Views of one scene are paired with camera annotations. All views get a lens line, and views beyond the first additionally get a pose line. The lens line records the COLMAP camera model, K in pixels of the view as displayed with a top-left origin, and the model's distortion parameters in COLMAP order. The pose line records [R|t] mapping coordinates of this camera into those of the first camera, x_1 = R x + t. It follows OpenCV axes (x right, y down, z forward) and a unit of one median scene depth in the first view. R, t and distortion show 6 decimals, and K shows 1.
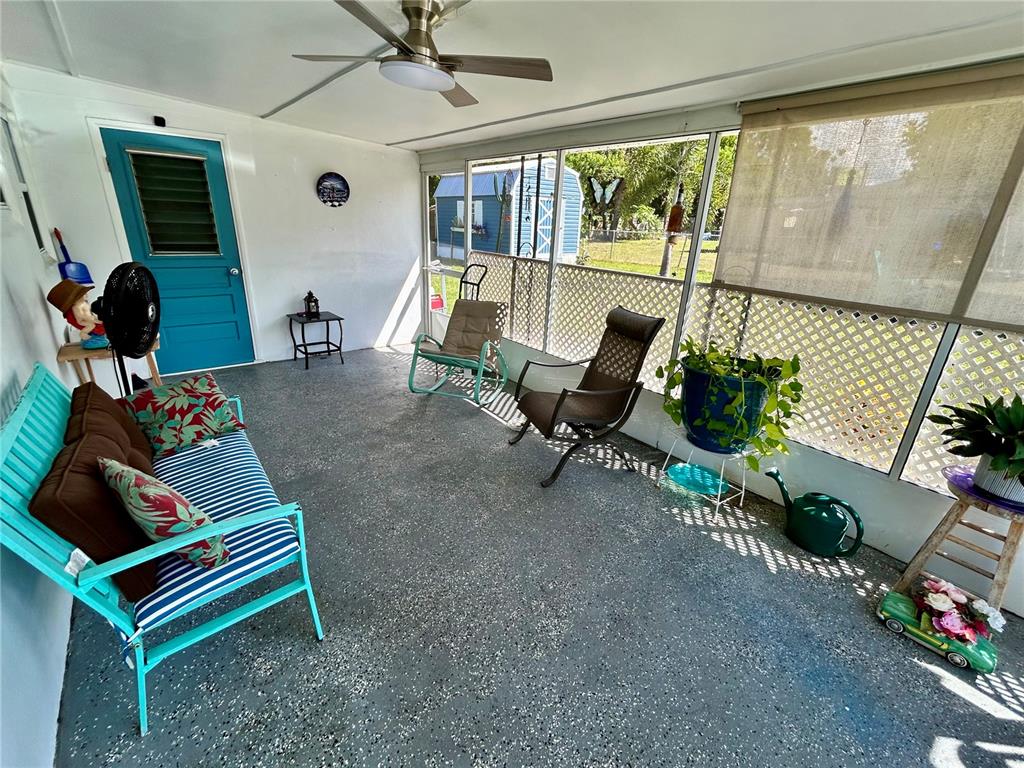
lens RADIAL K [[443.6, 0, 512.0], [0, 443.6, 384.0], [0, 0, 1]] dist [-0.002045, 0.000024]
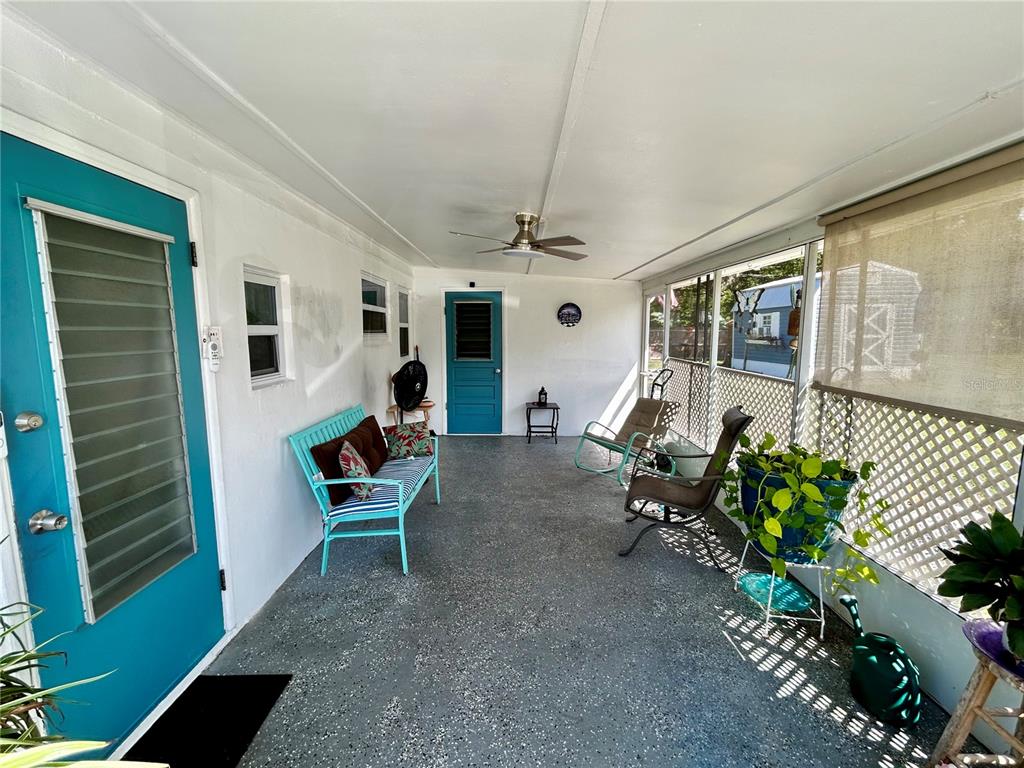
lens RADIAL K [[443.6, 0, 512.0], [0, 443.6, 384.0], [0, 0, 1]] dist [-0.002045, 0.000024]
pose [[0.769292, 0.034904, -0.637943, 0.529034], [-0.189785, 0.965920, -0.176012, 0.059540], [0.610058, 0.256477, 0.749699, -0.109083]]
